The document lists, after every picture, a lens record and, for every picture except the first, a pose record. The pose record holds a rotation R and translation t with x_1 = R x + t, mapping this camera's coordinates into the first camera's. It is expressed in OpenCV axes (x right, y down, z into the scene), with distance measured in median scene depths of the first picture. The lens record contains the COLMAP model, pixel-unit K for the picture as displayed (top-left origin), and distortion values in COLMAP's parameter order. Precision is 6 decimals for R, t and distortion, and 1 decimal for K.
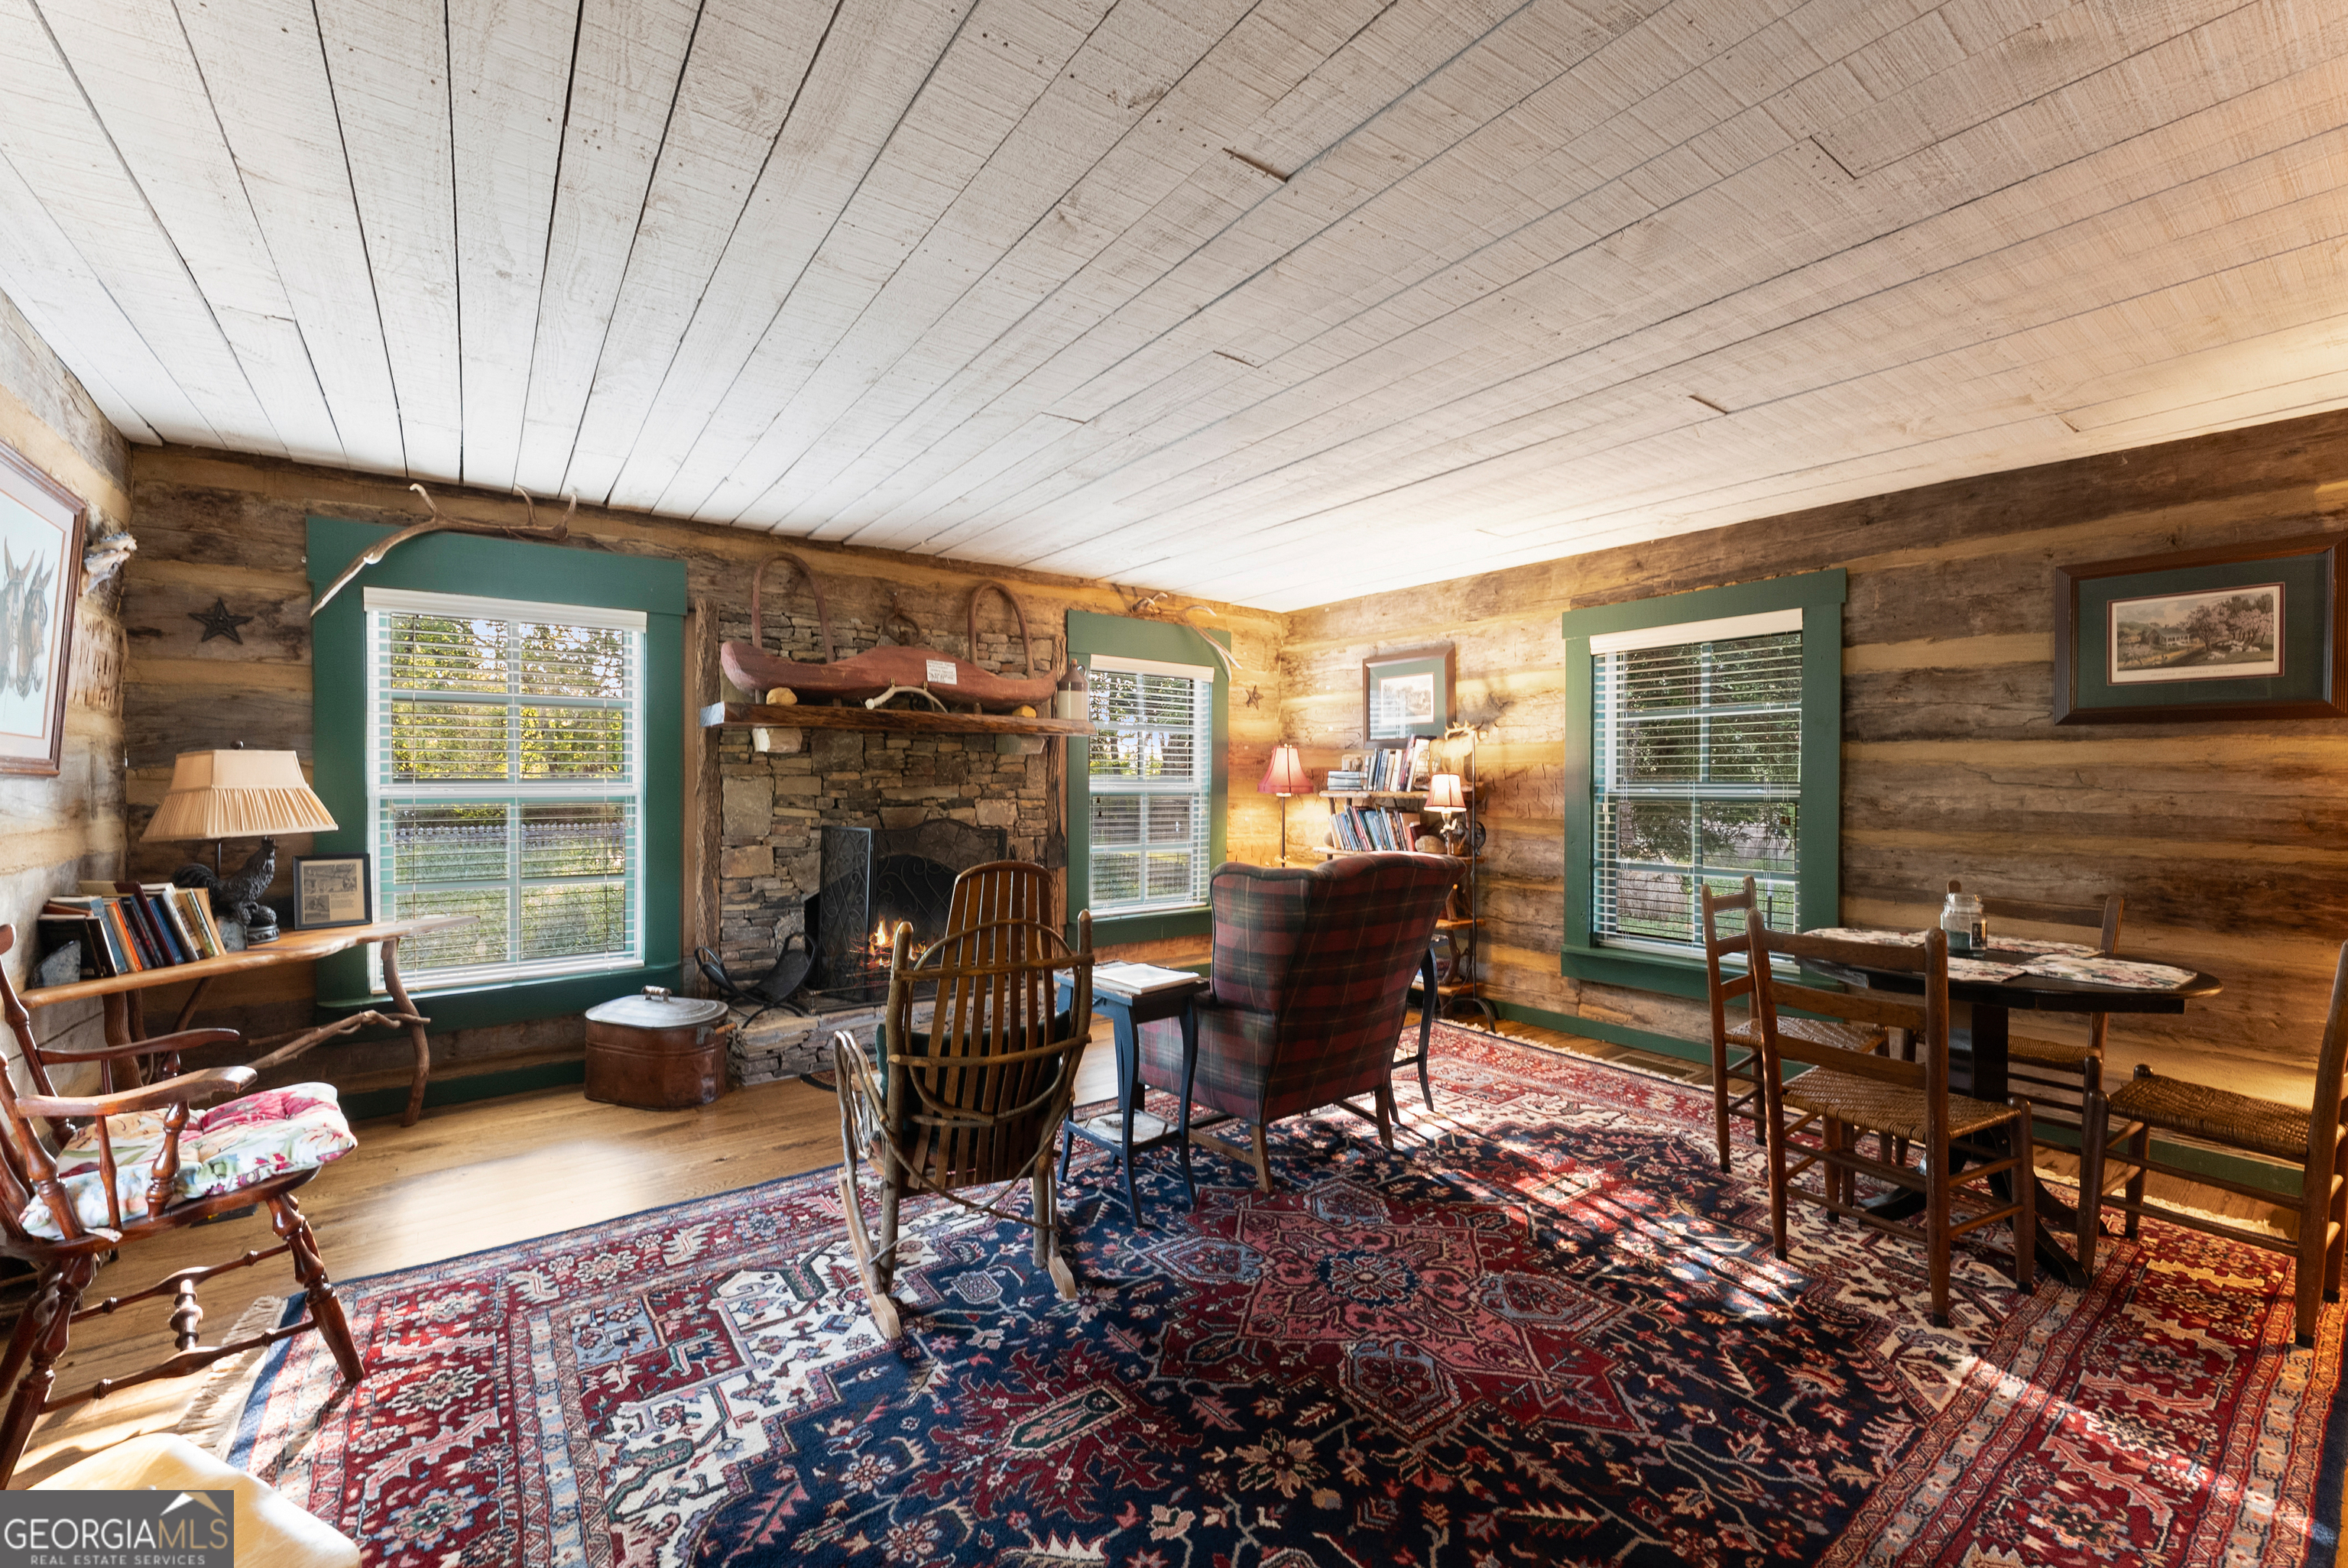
lens RADIAL K [[944.2, 0, 1166.6], [0, 944.2, 781.3], [0, 0, 1]] dist [0.002297, -0.001702]
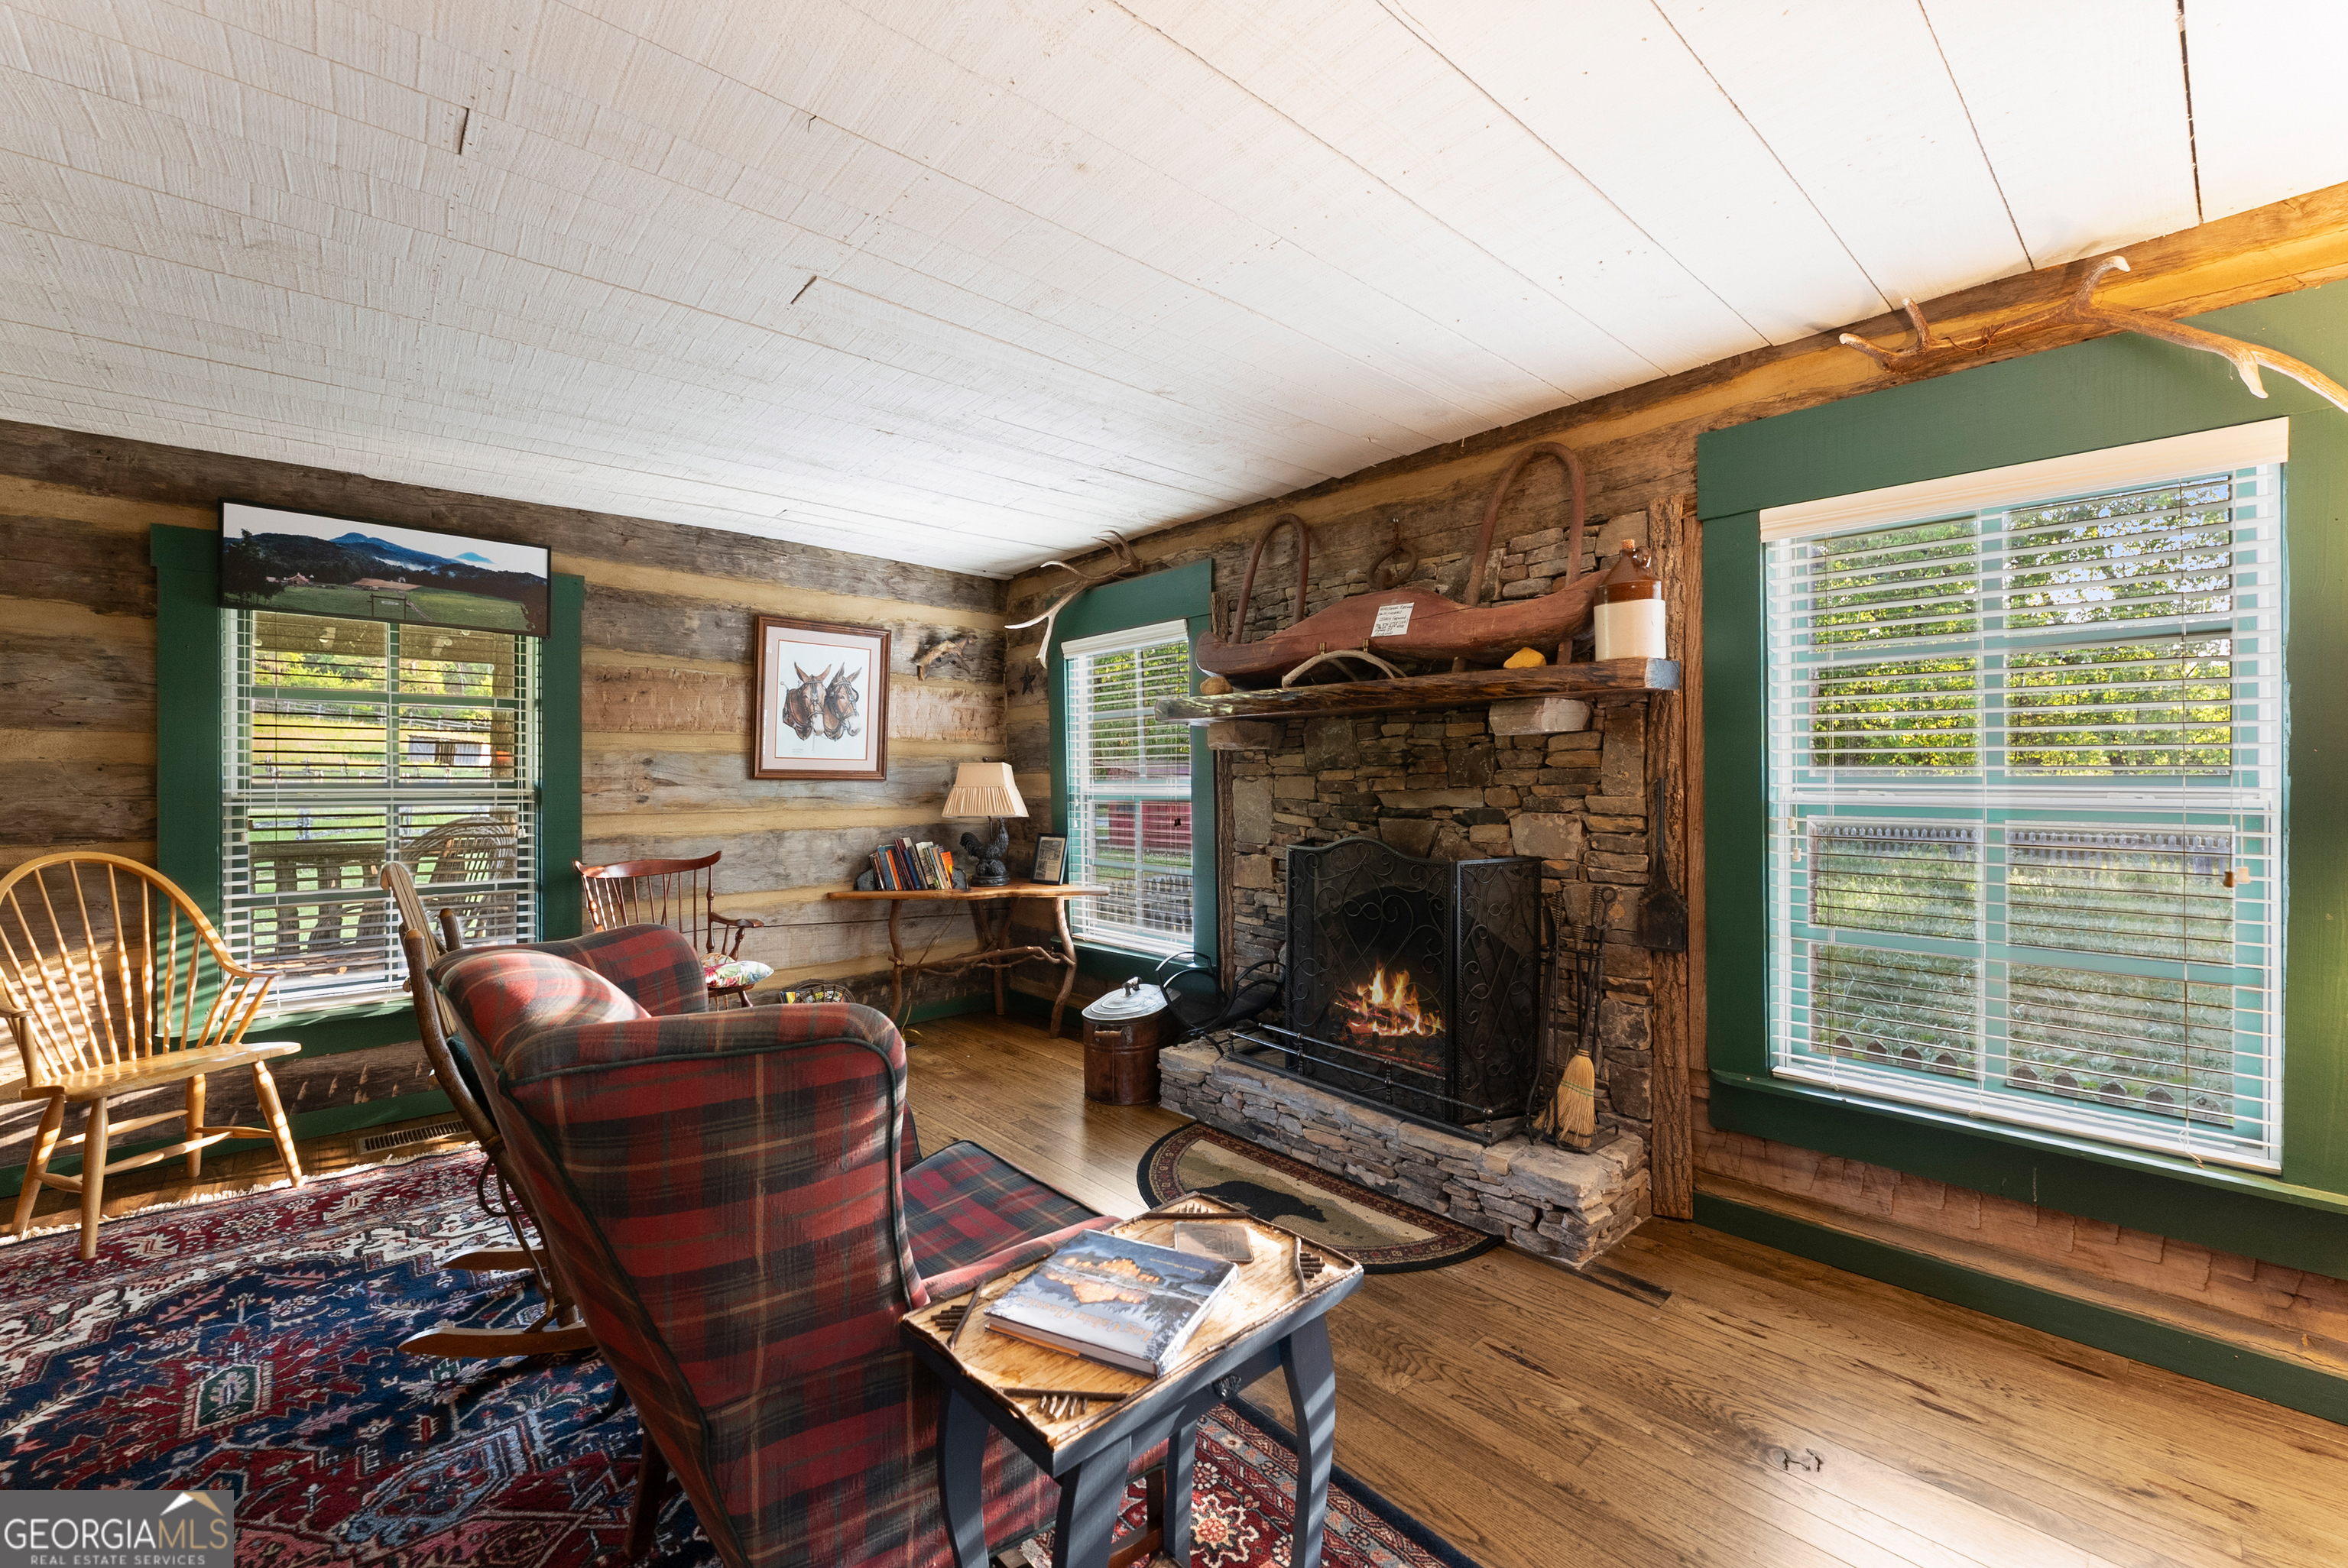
lens RADIAL K [[944.2, 0, 1180.3], [0, 944.2, 779.9], [0, 0, 1]] dist [0.002297, -0.001702]
pose [[0.094889, -0.001893, -0.995486, 0.432269], [0.001878, 0.999997, -0.001723, -0.000721], [0.995486, -0.001706, 0.094893, 0.813699]]
